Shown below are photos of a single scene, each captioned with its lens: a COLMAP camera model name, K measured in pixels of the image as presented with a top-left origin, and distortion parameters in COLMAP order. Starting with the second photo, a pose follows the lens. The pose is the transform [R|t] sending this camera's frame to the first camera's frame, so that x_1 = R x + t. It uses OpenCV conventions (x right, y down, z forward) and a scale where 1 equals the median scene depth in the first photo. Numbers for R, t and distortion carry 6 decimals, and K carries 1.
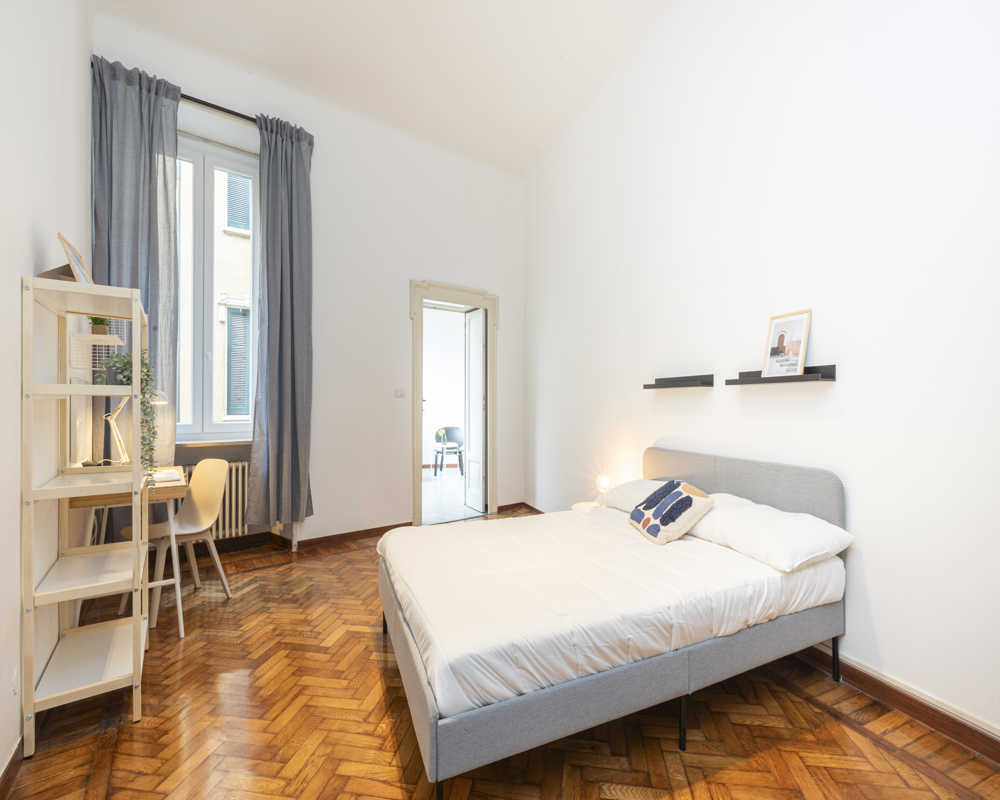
lens RADIAL K [[474.1, 0, 501.0], [0, 474.1, 398.9], [0, 0, 1]] dist [0.001987, -0.003721]
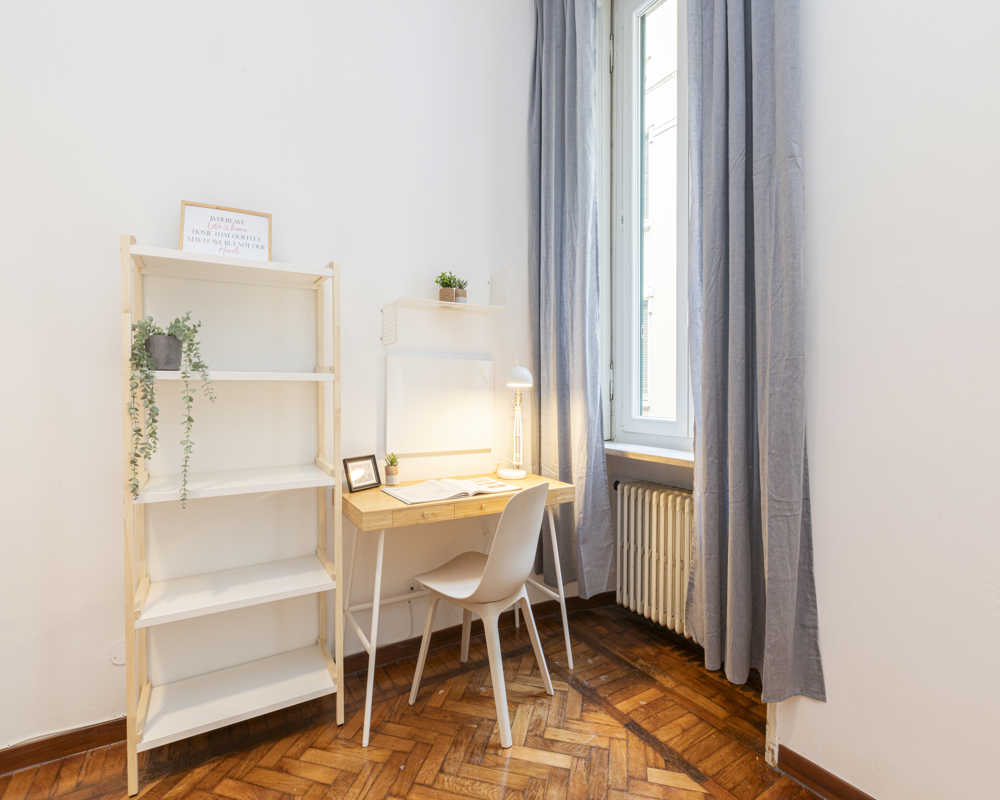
lens RADIAL K [[509.3, 0, 501.1], [0, 509.3, 399.2], [0, 0, 1]] dist [0.001361, 0.000393]
pose [[-0.075023, 0.024128, -0.996890, -0.001957], [0.003615, 0.999707, 0.023924, 0.007363], [0.997175, -0.001809, -0.075088, 0.917918]]
